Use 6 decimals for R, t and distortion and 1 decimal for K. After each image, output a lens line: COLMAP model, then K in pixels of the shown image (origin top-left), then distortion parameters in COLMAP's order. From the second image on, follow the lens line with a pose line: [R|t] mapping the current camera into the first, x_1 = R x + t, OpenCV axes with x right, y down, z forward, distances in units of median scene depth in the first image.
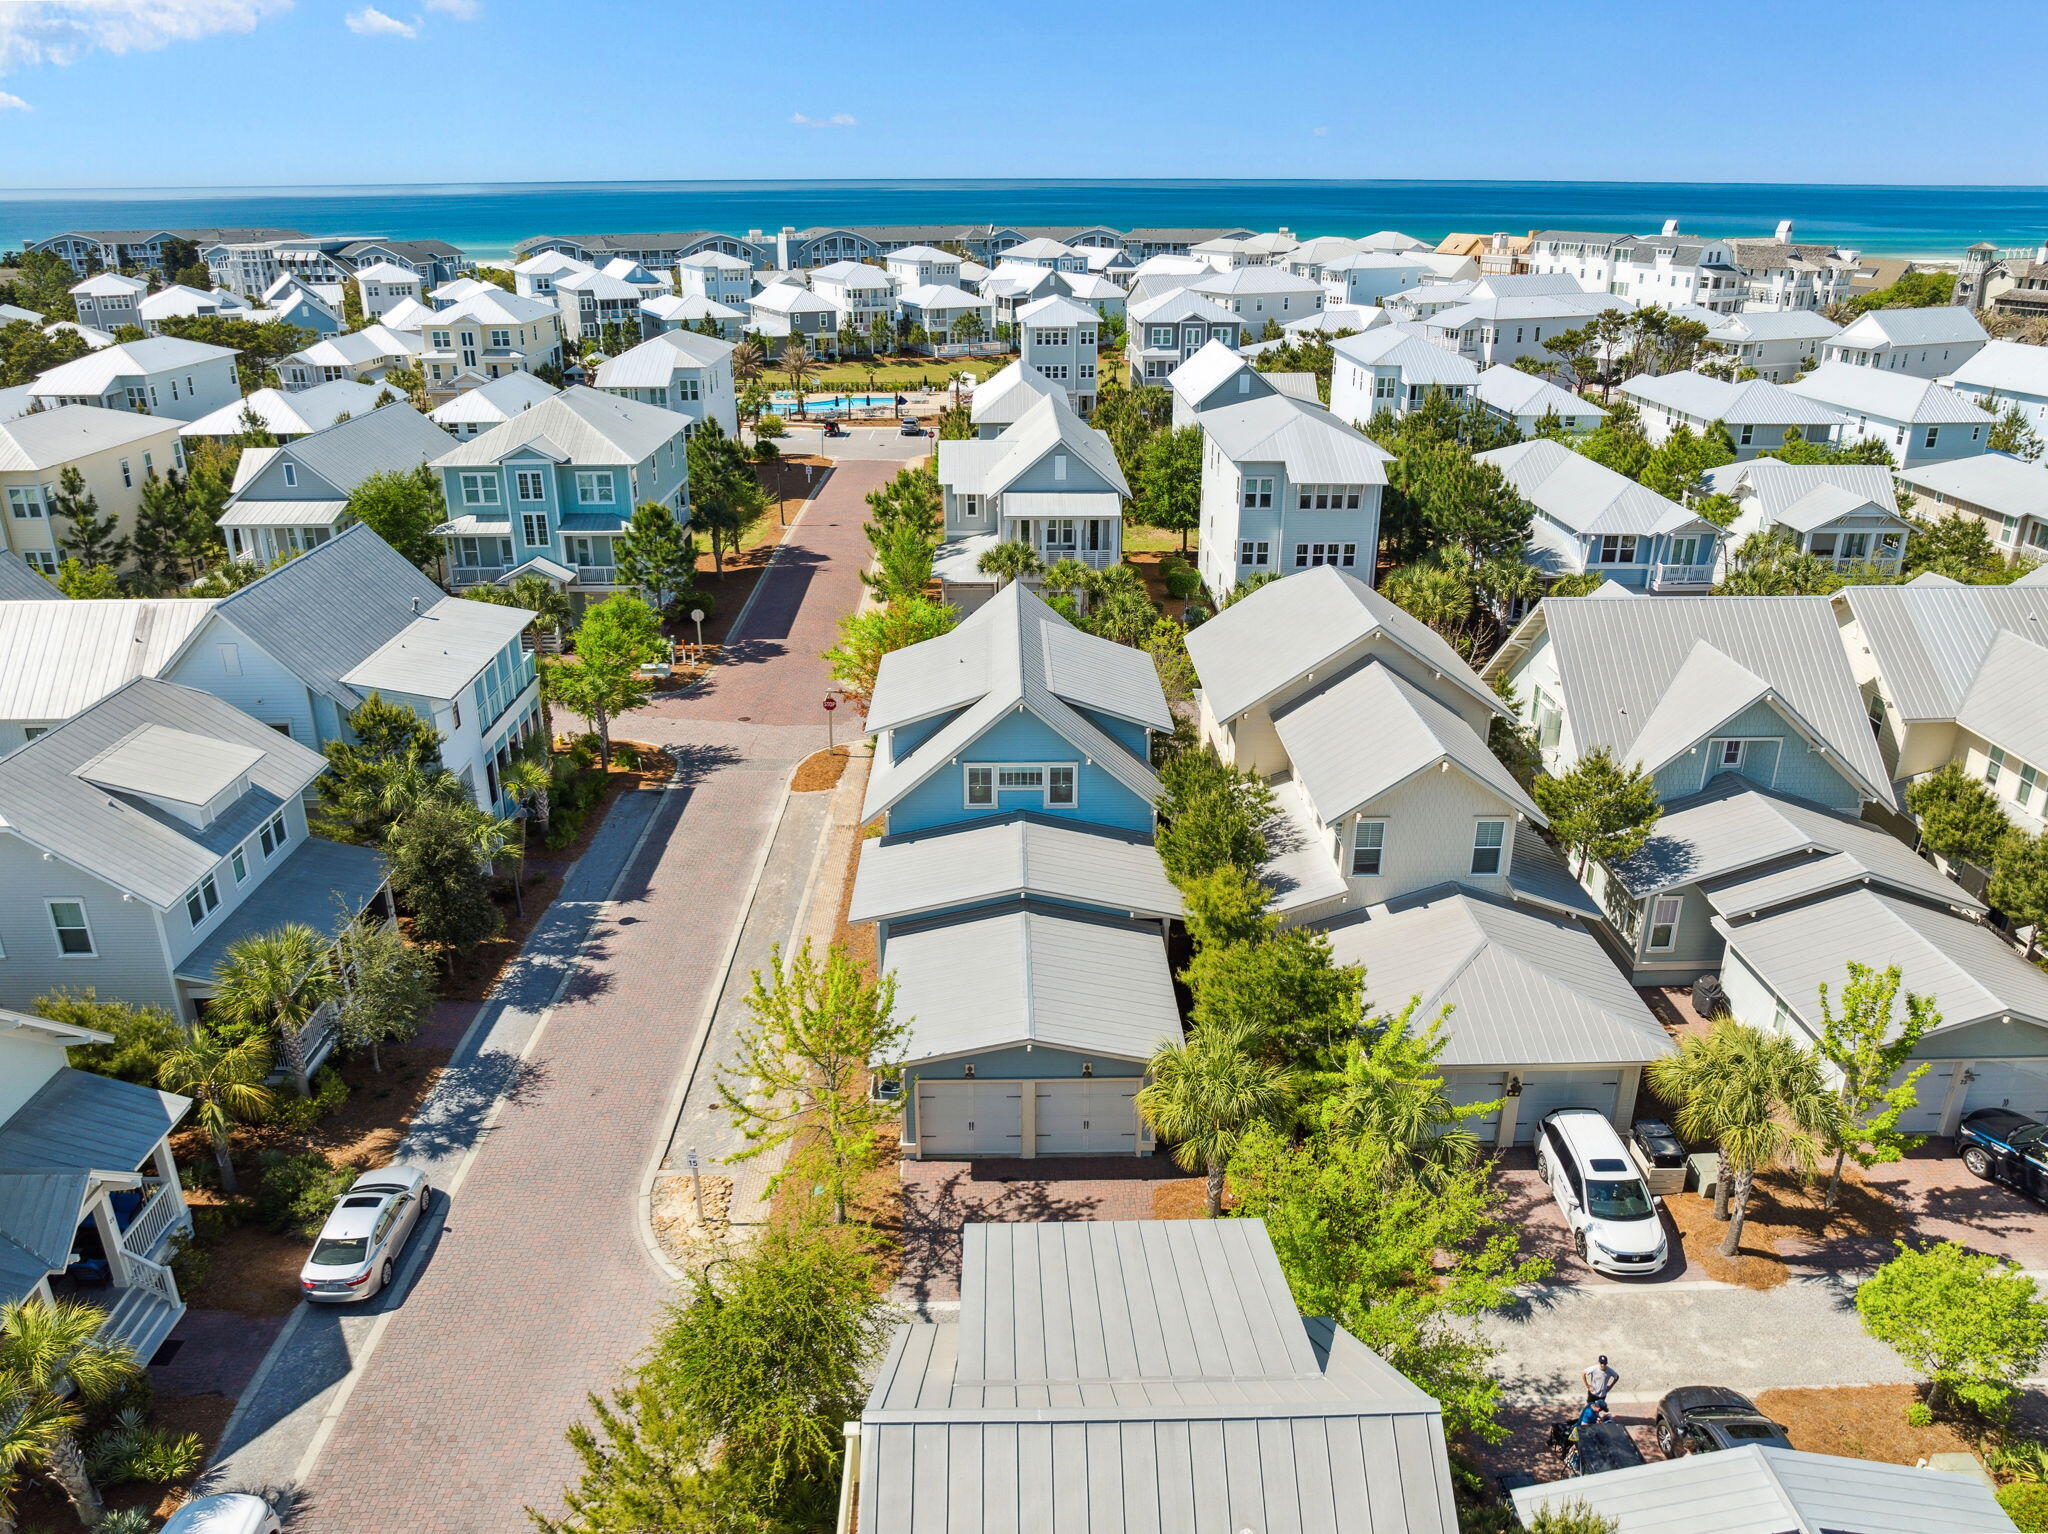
lens RADIAL K [[1448.4, 0, 1024.0], [0, 1448.4, 767.0], [0, 0, 1]] dist [-0.032523, -0.005361]
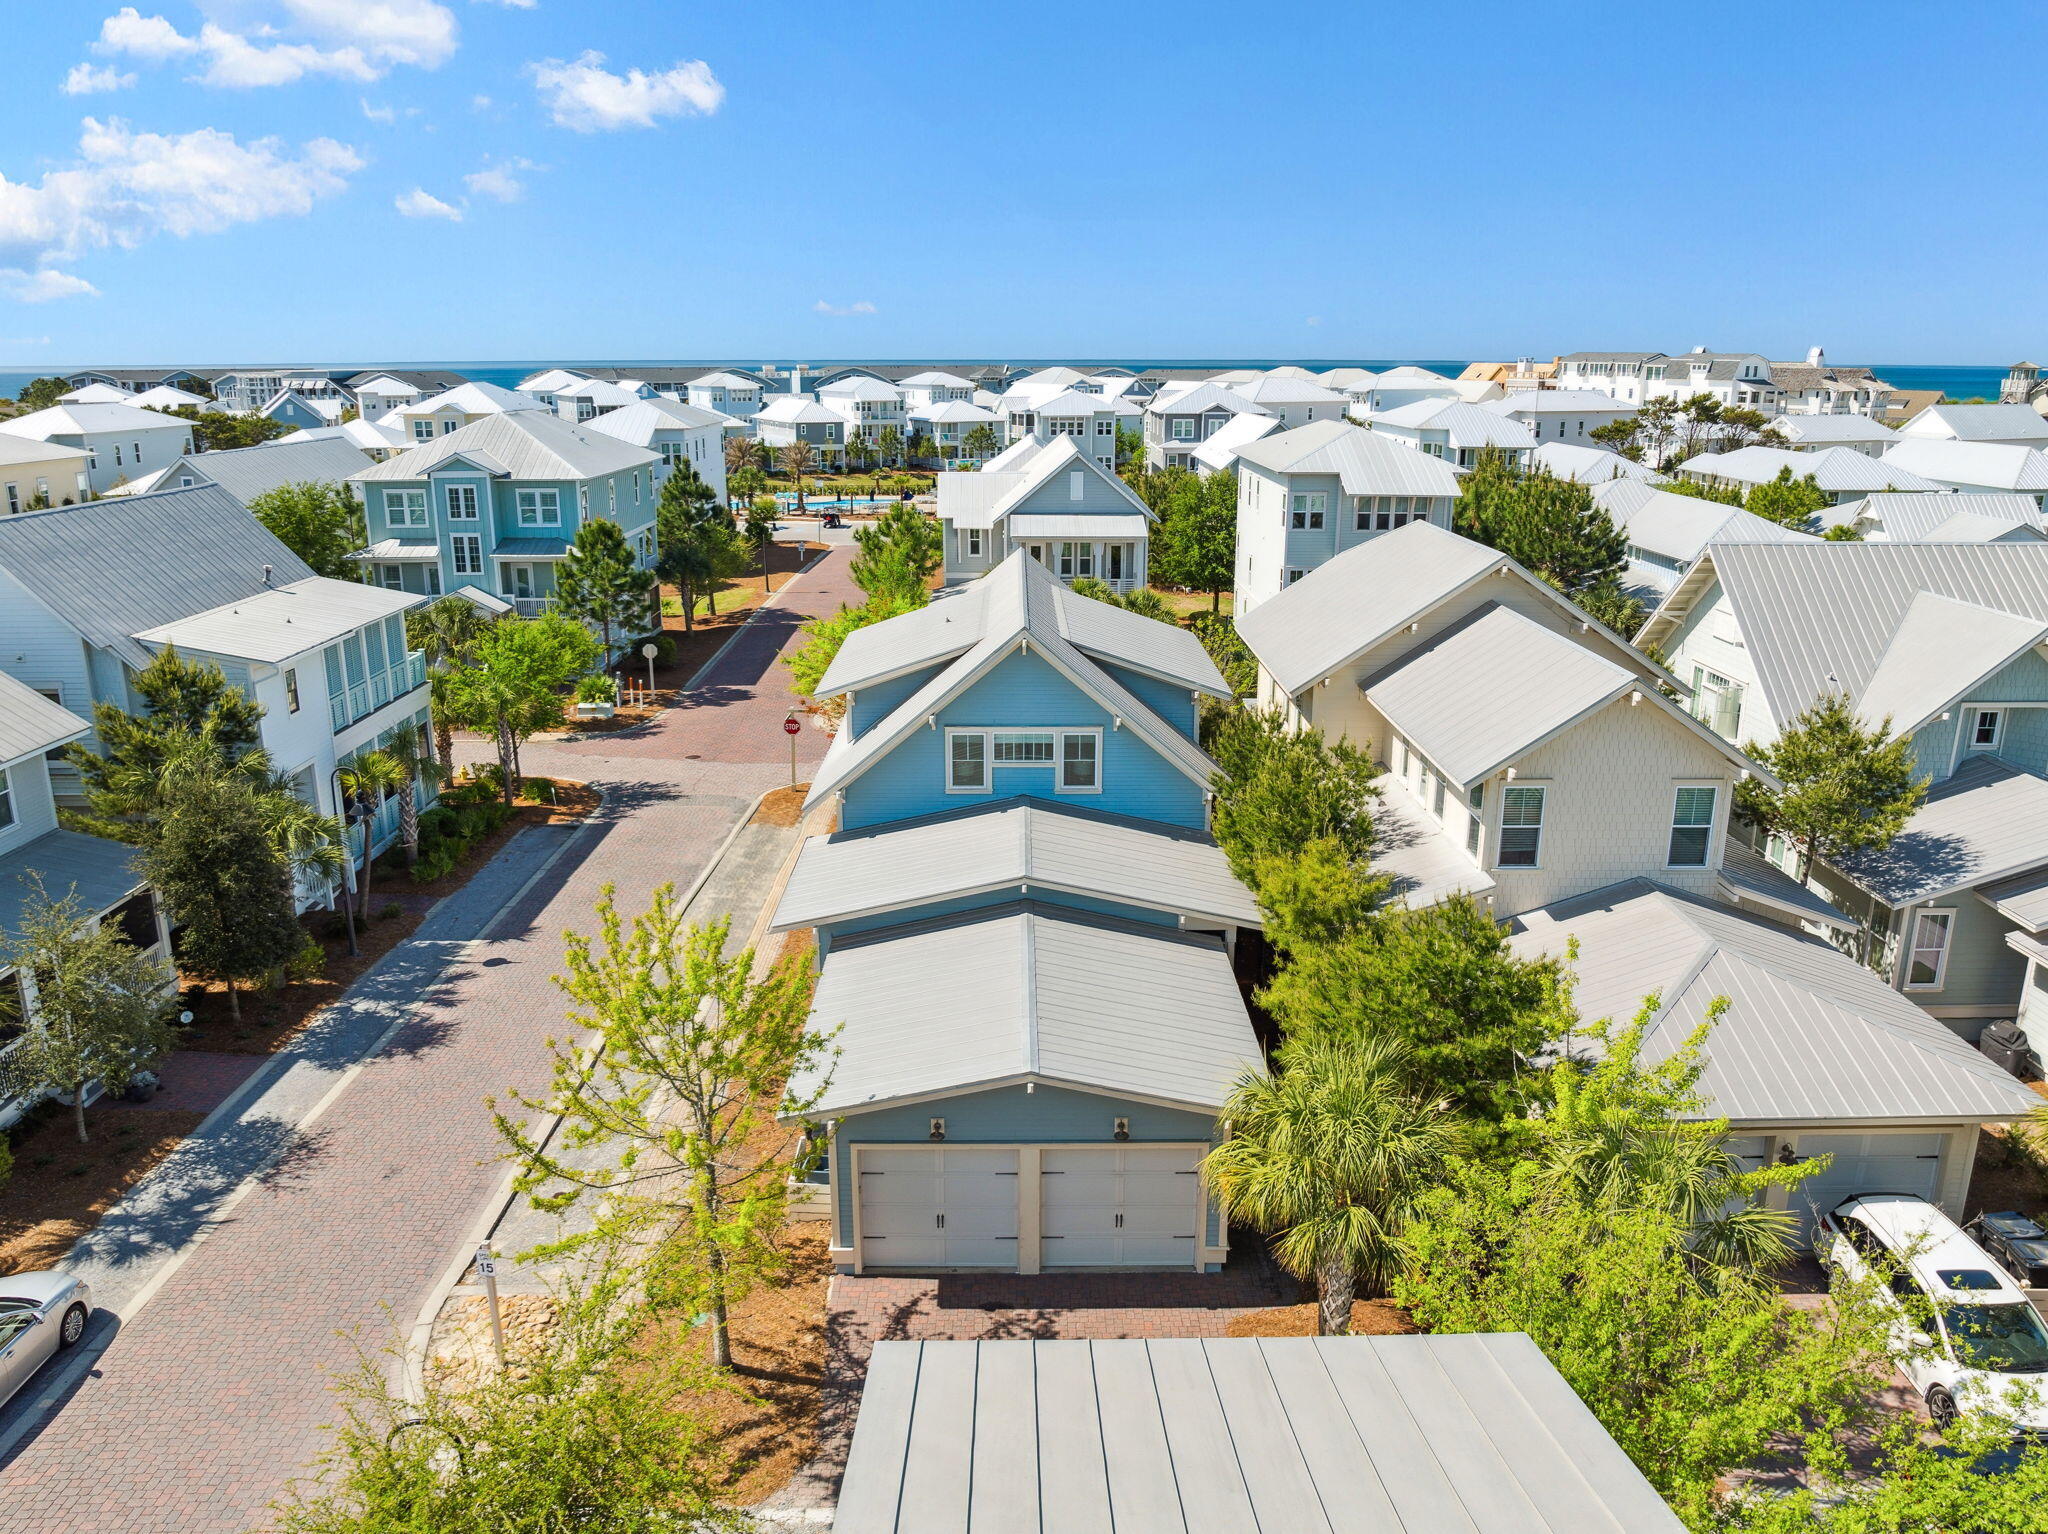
lens RADIAL K [[1454.6, 0, 1026.3], [0, 1454.6, 763.1], [0, 0, 1]] dist [-0.043896, 0.012438]
pose [[0.999954, 0.005394, -0.007931, 0.004890], [-0.006276, 0.993265, -0.115695, 0.097925], [0.007254, 0.115739, 0.993253, 0.274485]]
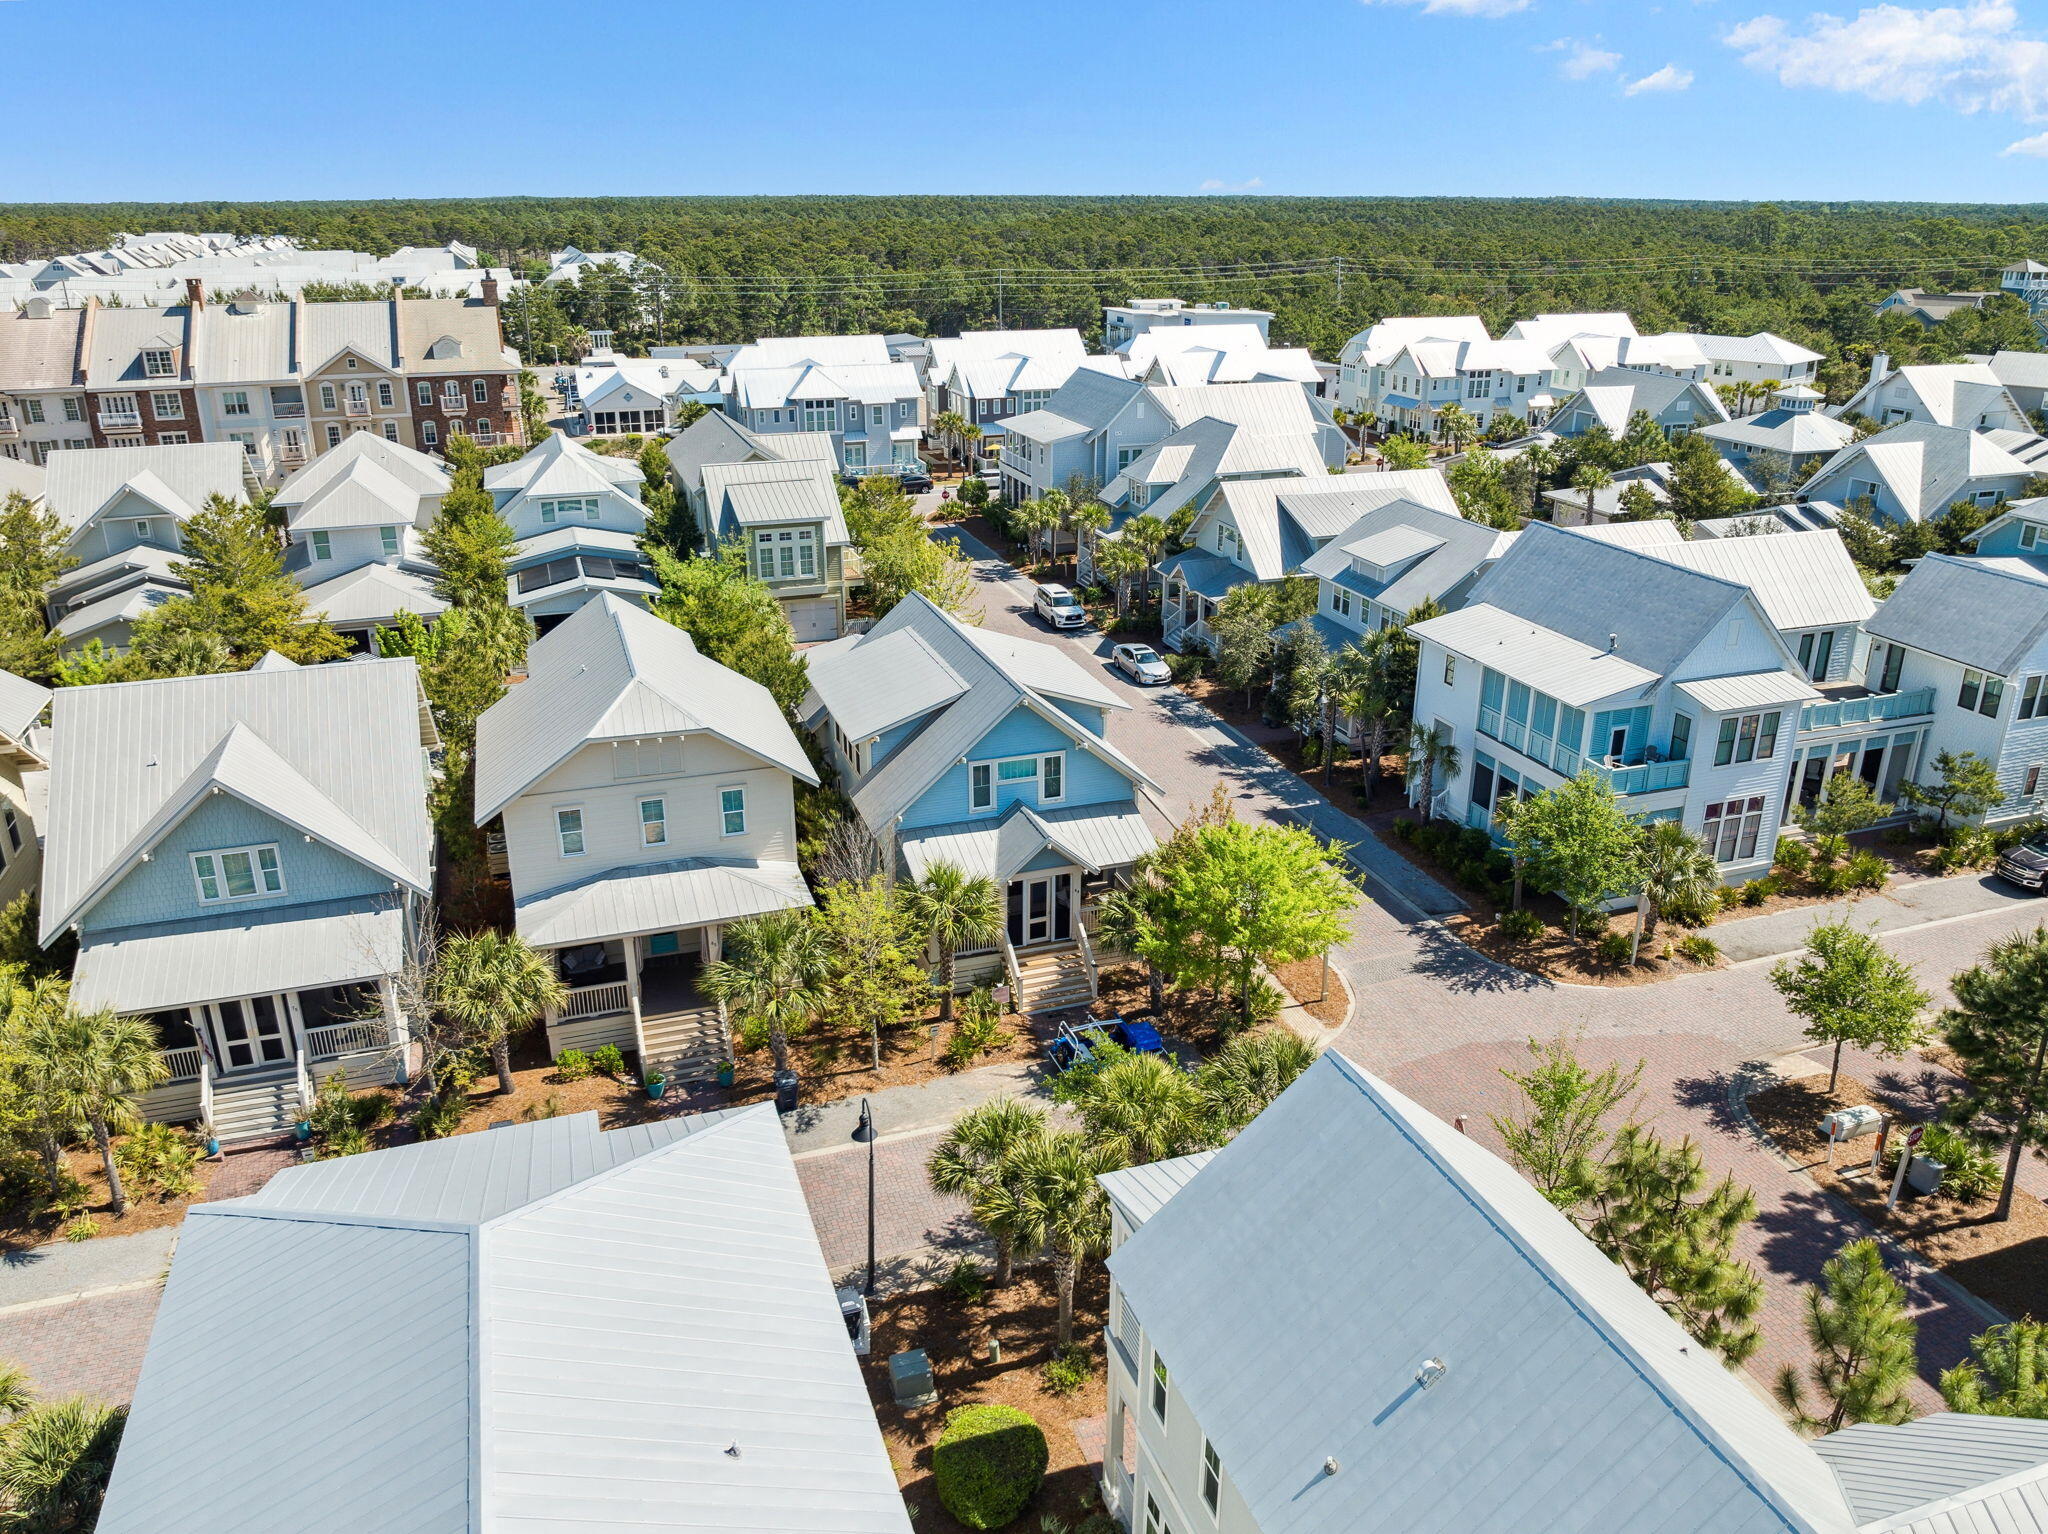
lens RADIAL K [[1448.4, 0, 1024.0], [0, 1448.4, 767.0], [0, 0, 1]] dist [-0.032523, -0.005361]
pose [[-0.952536, 0.112968, -0.282689, 0.279921], [-0.113033, 0.730972, 0.672981, -0.794832], [0.282663, 0.672991, -0.683509, 1.948442]]
